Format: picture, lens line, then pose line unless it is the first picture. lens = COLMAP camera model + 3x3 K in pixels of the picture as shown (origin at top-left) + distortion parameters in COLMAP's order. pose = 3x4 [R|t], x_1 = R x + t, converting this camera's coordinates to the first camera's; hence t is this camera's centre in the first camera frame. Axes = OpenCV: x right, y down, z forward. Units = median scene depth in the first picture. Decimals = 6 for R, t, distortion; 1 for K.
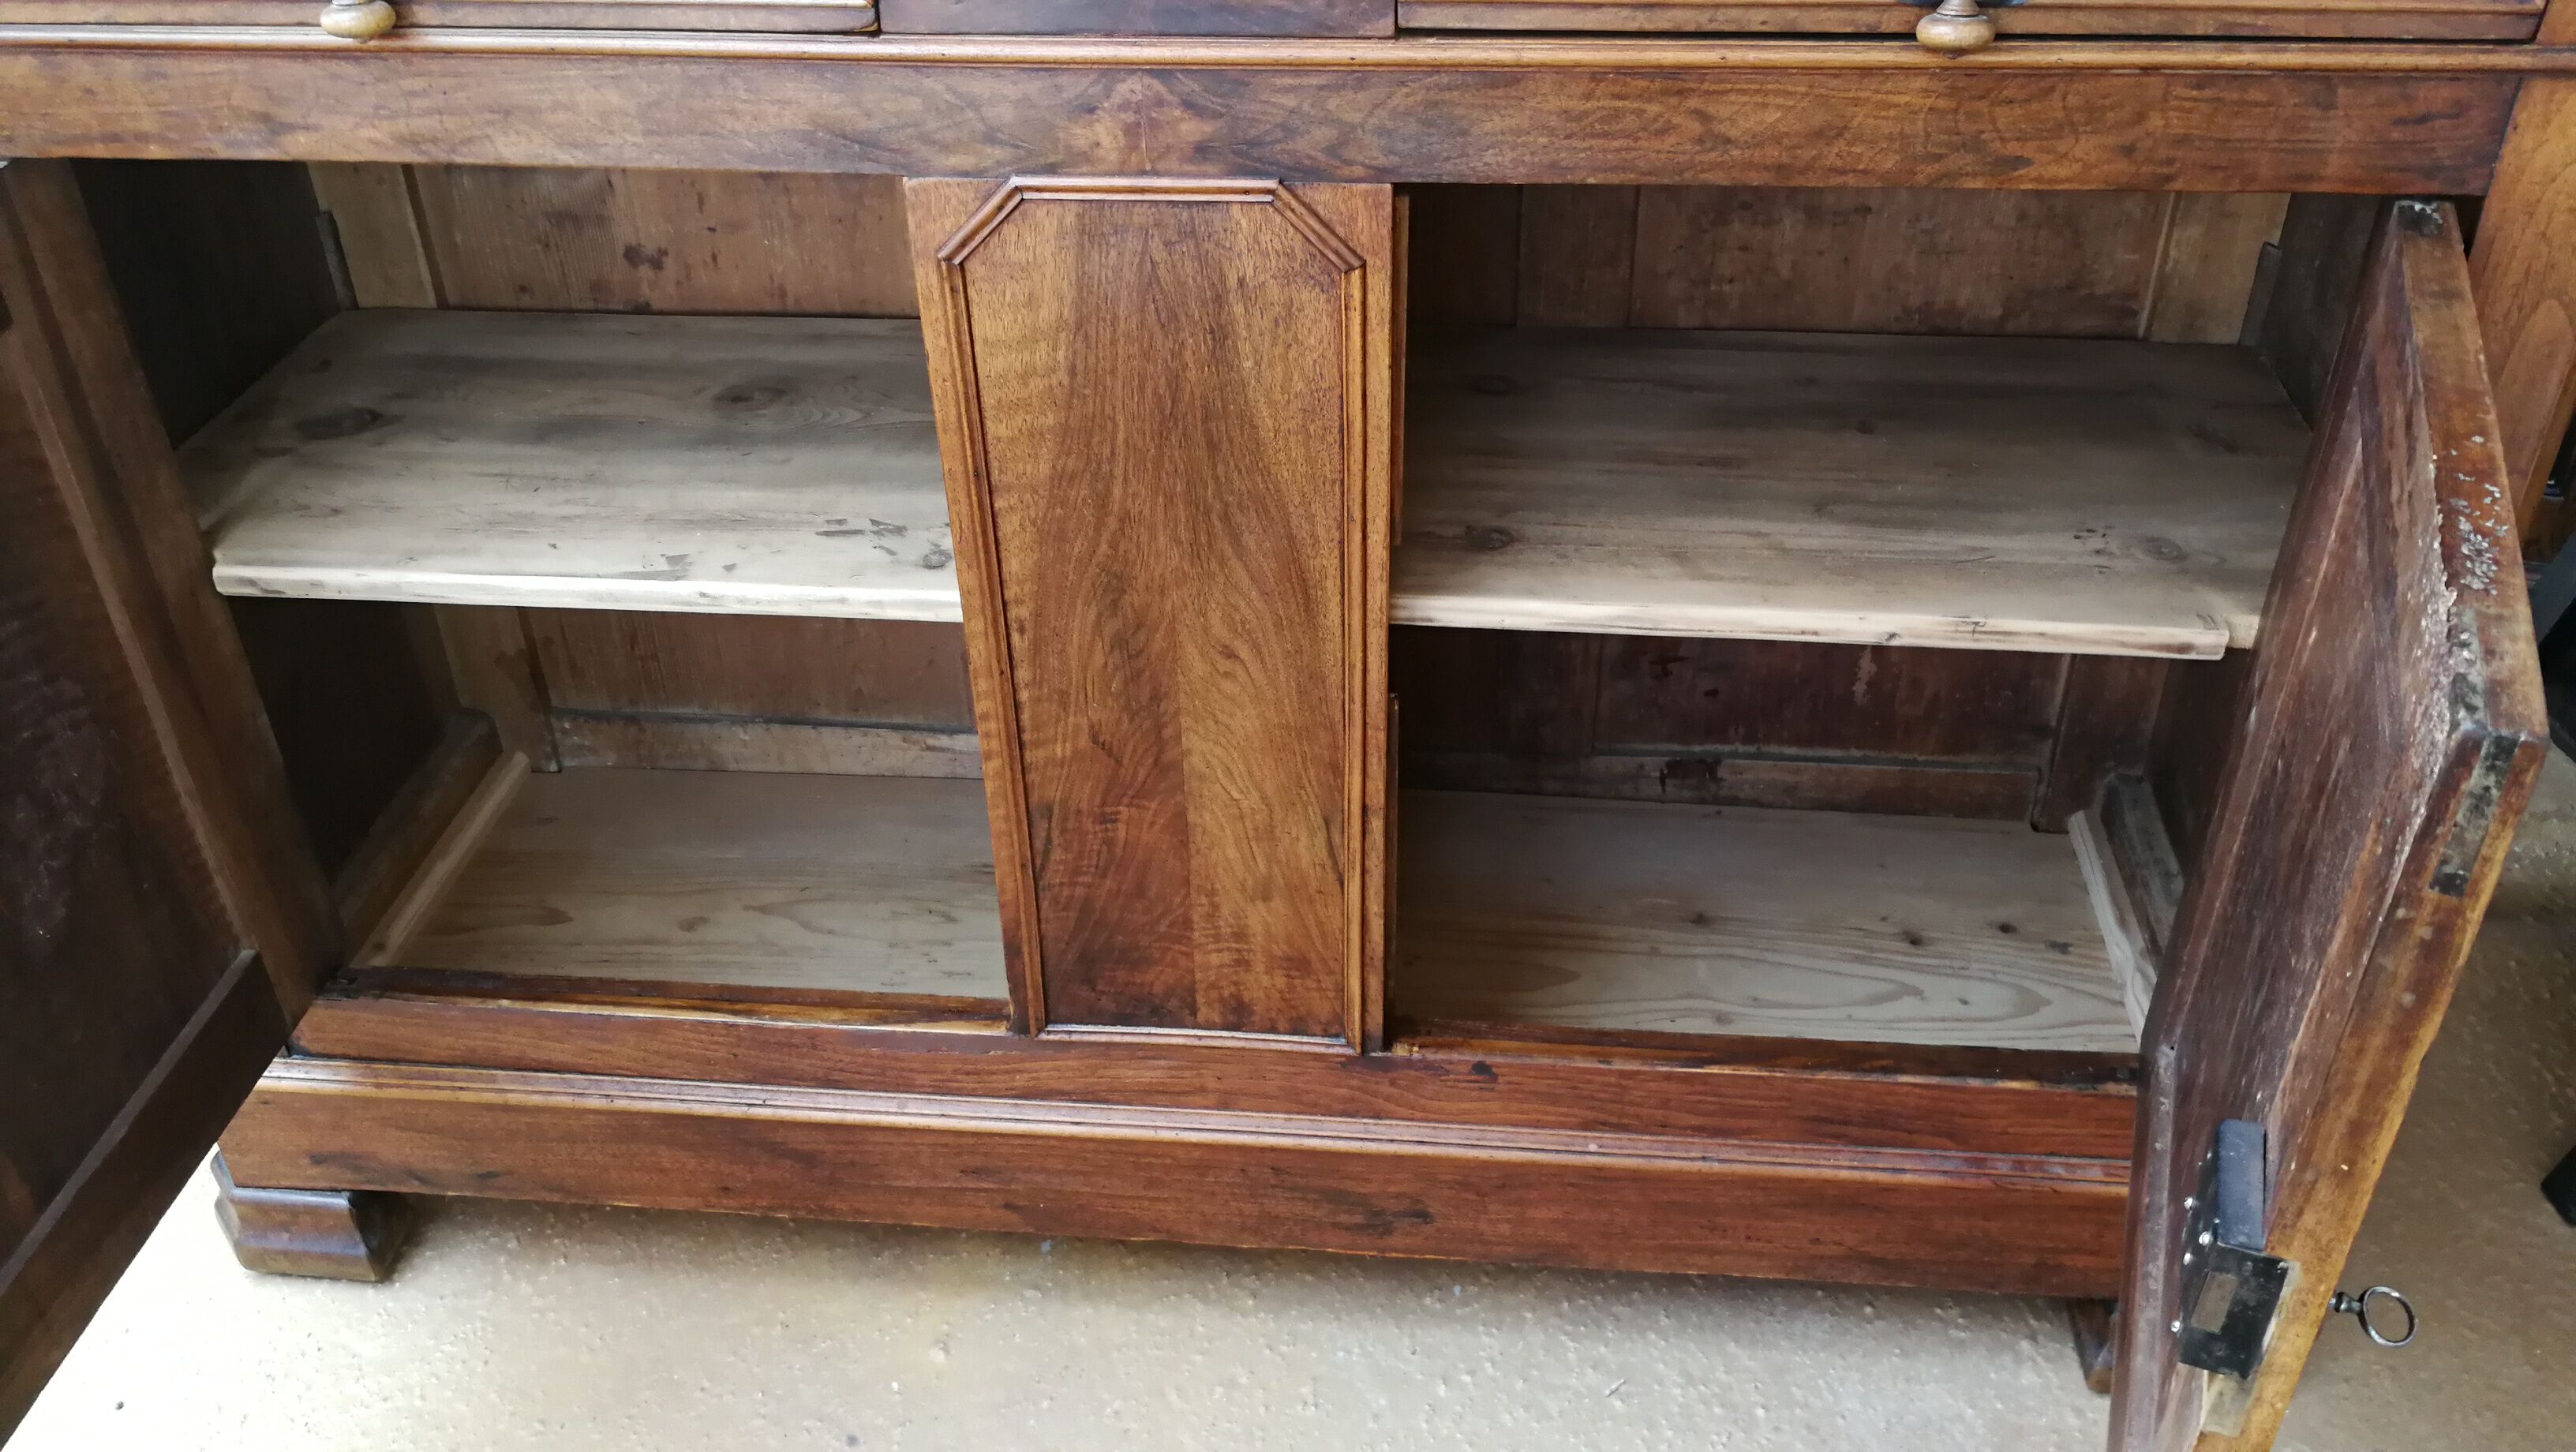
lens RADIAL K [[2122.5, 0, 1303.8], [0, 2122.5, 774.5], [0, 0, 1]] dist [-0.002101, 0.012779]
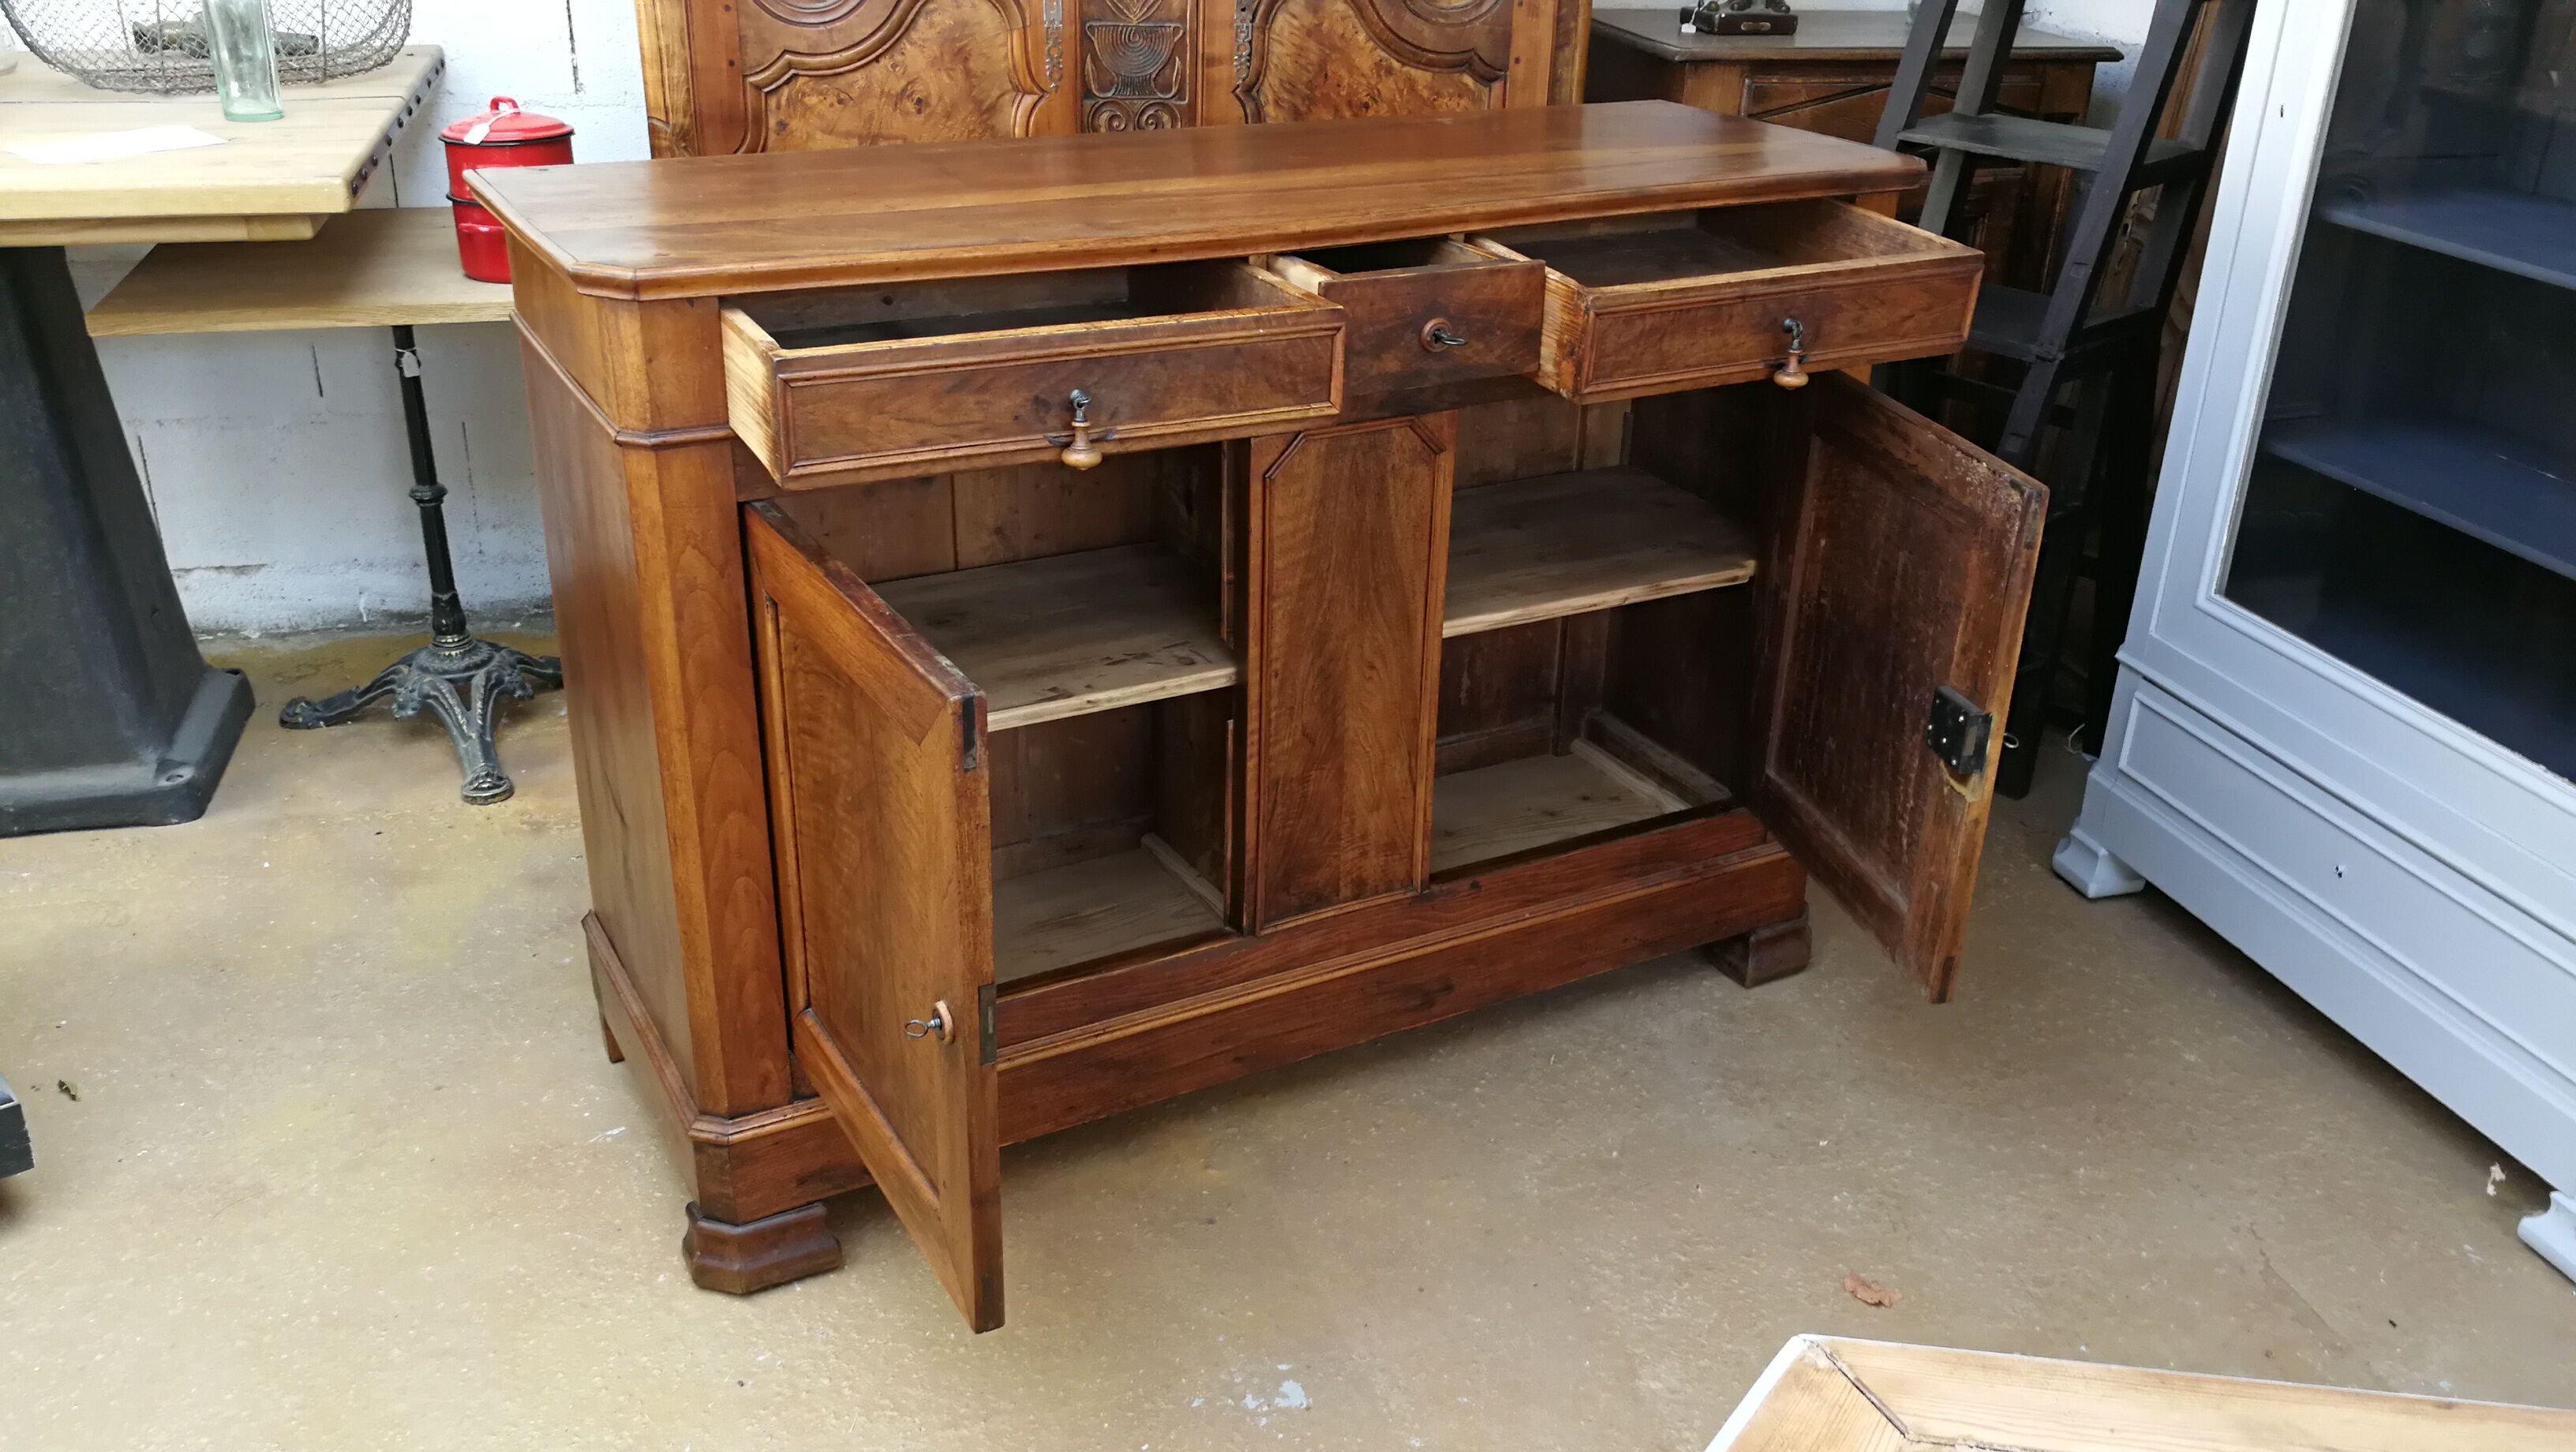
lens RADIAL K [[2122.5, 0, 1287.7], [0, 2122.5, 729.8], [0, 0, 1]] dist [-0.002101, 0.012779]
pose [[0.822537, -0.201916, 0.531660, -1.078182], [0.294354, 0.951042, -0.094208, 0.148391], [-0.486609, 0.233986, 0.841702, -0.531022]]
